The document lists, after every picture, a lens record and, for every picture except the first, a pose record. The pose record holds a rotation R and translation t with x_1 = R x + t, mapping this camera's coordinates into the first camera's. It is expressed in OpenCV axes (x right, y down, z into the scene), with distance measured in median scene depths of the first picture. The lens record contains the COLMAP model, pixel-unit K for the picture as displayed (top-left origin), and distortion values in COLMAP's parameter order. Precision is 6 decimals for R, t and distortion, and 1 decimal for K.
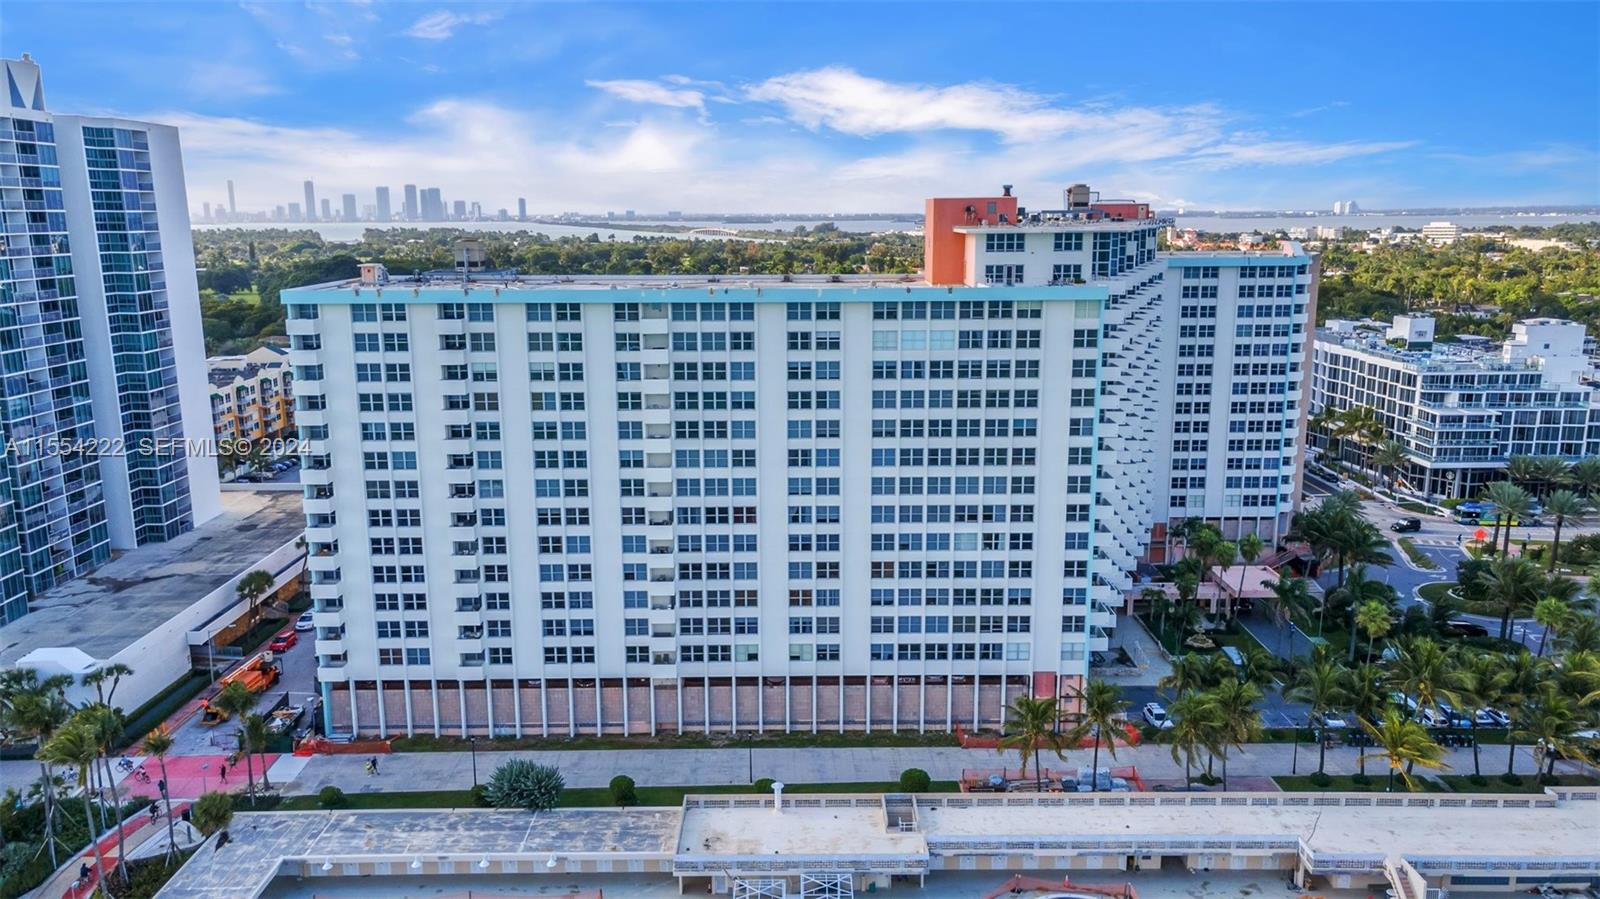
lens RADIAL K [[1160.1, 0, 807.2], [0, 1160.1, 445.3], [0, 0, 1]] dist [0.021254, 0.032014]
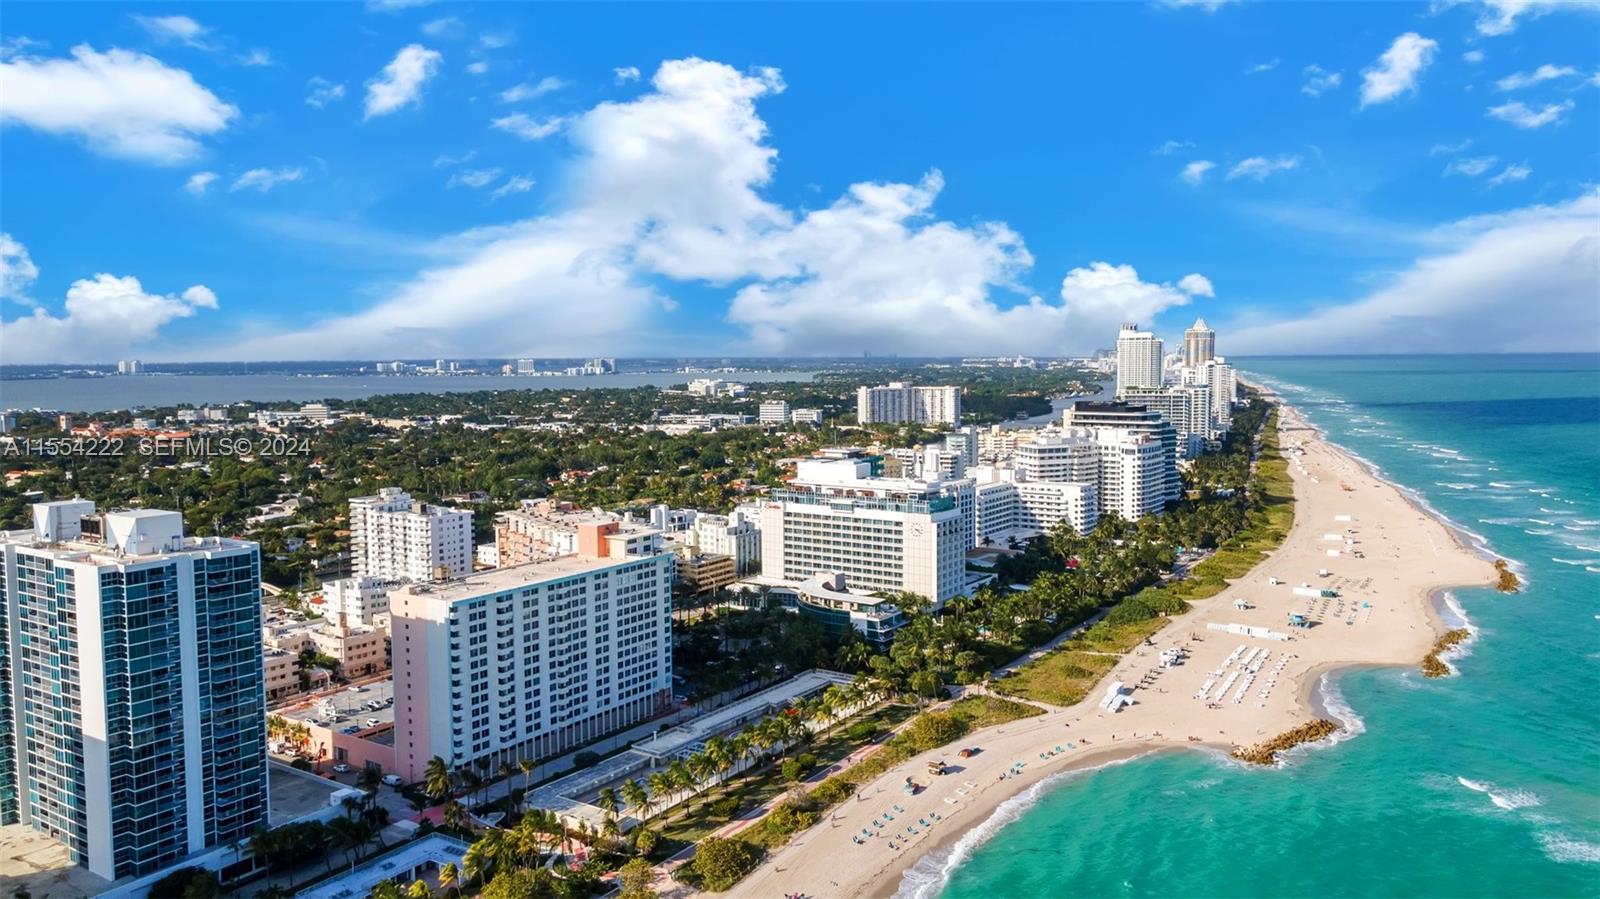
lens RADIAL K [[1160.1, 0, 807.2], [0, 1160.1, 445.3], [0, 0, 1]] dist [0.021254, 0.032014]
pose [[0.567569, -0.066289, 0.820653, -1.877865], [0.168306, 0.985046, -0.036834, -0.224934], [-0.805940, 0.159027, 0.570238, -0.985244]]
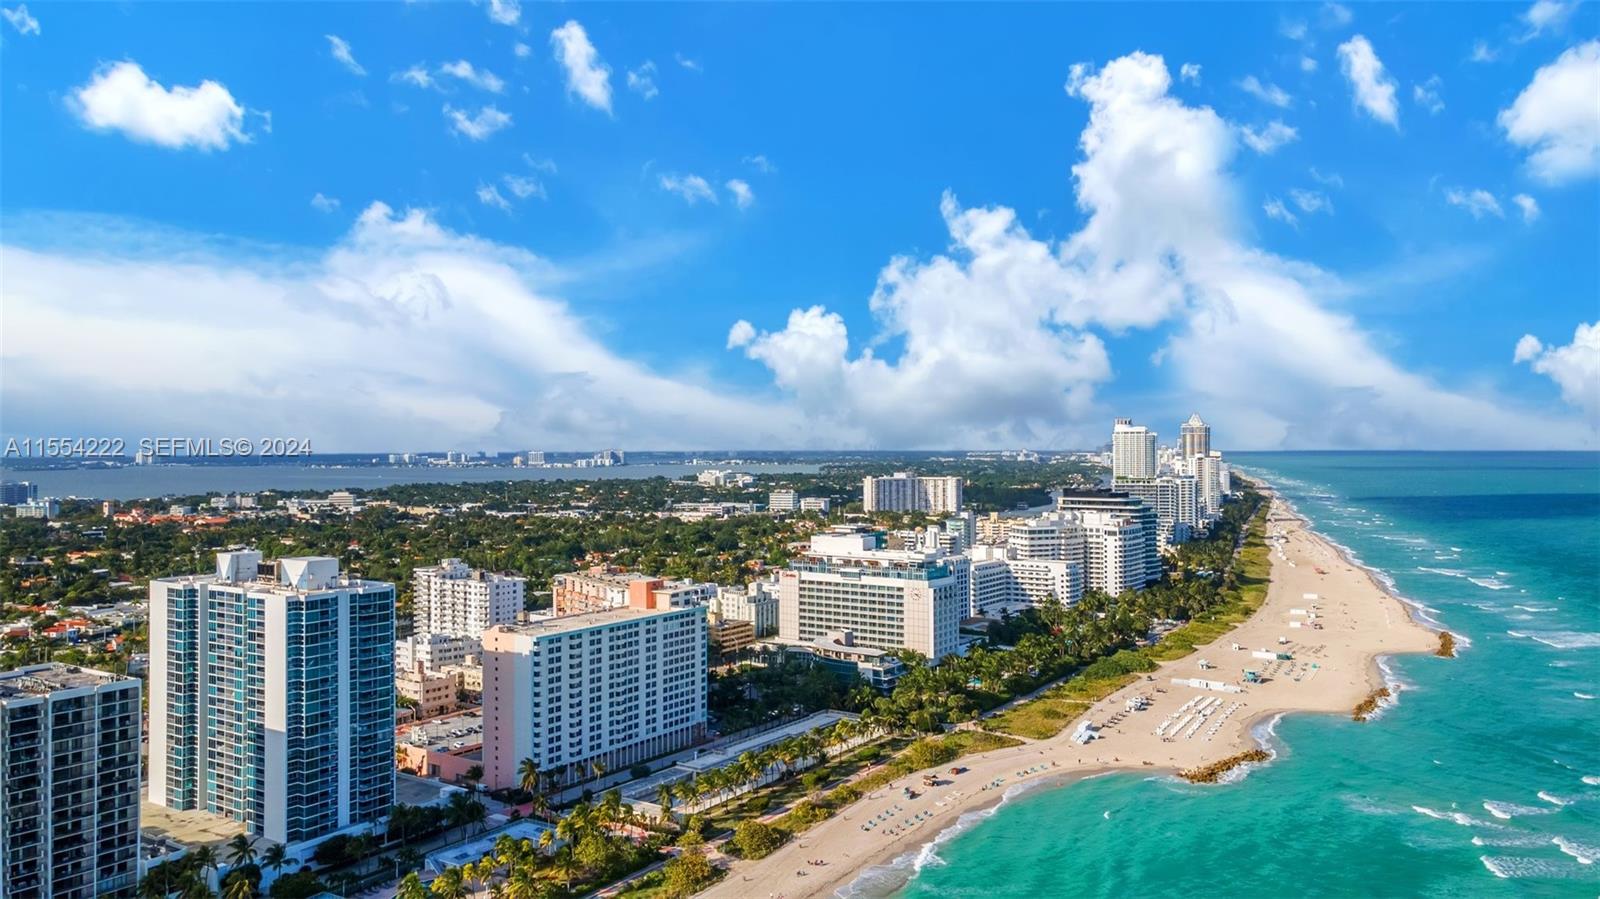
lens RADIAL K [[1160.1, 0, 807.2], [0, 1160.1, 445.3], [0, 0, 1]] dist [0.021254, 0.032014]
pose [[0.571473, 0.002322, 0.820618, -2.358320], [0.163563, 0.979609, -0.116675, -0.142439], [-0.804156, 0.200899, 0.559440, -1.270299]]
